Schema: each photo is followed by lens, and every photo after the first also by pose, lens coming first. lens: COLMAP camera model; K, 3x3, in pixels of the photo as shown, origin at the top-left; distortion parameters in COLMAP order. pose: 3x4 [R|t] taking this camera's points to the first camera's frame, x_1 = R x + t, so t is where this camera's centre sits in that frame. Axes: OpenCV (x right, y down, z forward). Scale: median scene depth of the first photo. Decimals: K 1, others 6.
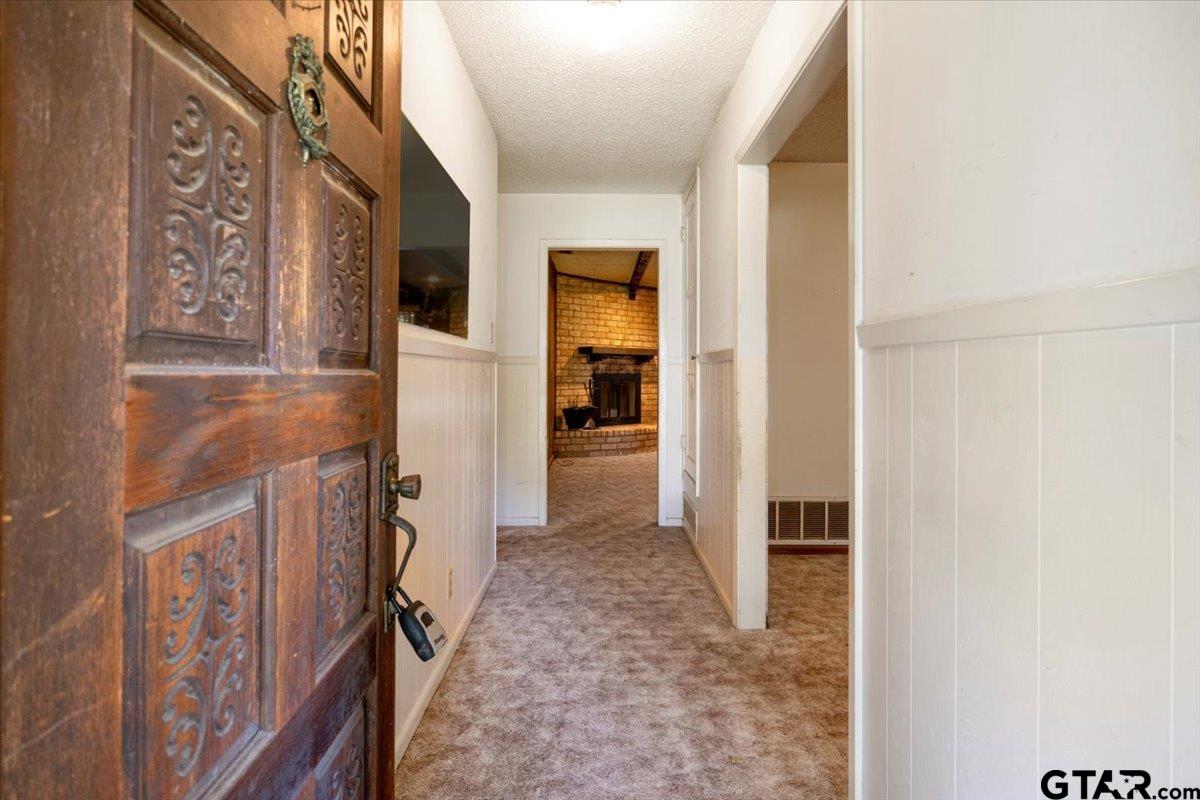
lens RADIAL K [[618.8, 0, 599.5], [0, 618.8, 390.0], [0, 0, 1]] dist [-0.002520, -0.001169]
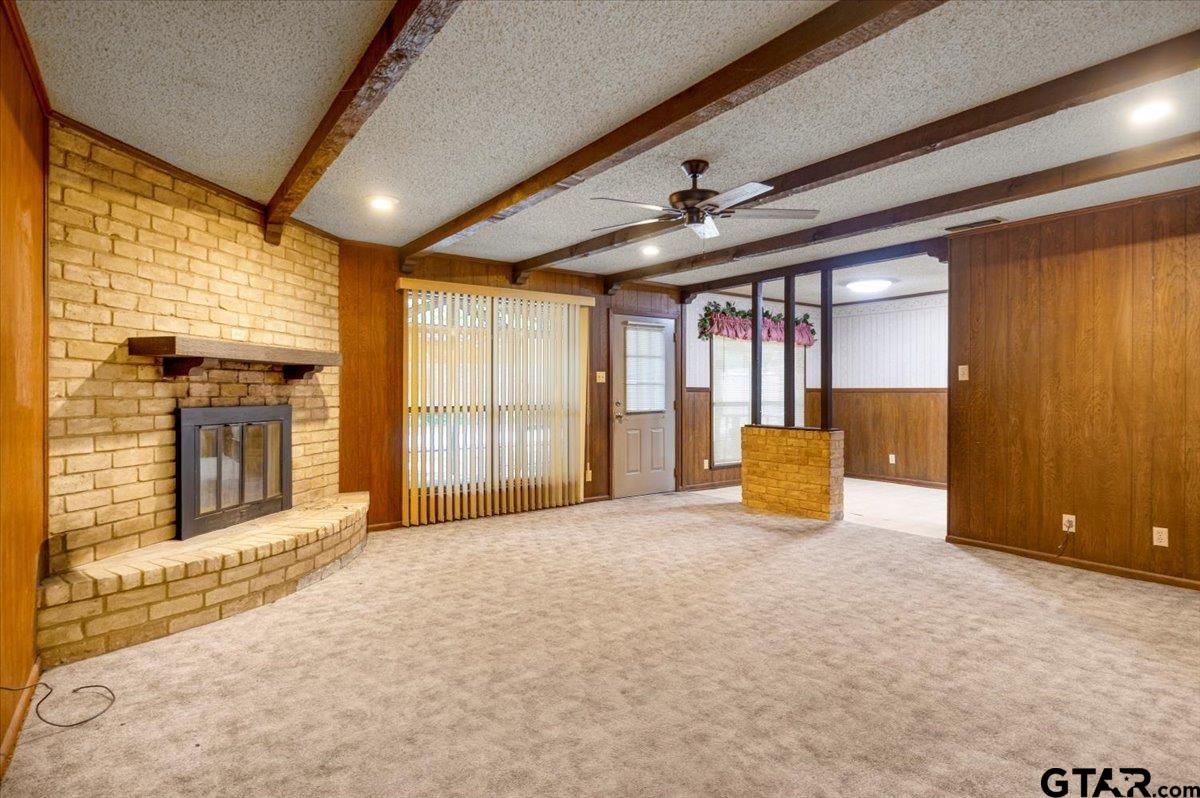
lens RADIAL K [[618.8, 0, 596.0], [0, 618.8, 397.3], [0, 0, 1]] dist [-0.002520, -0.001169]
pose [[0.810744, -0.004698, 0.585382, -0.023423], [0.012674, 0.999874, -0.009529, -0.025612], [-0.585264, 0.015145, 0.810701, 0.524787]]
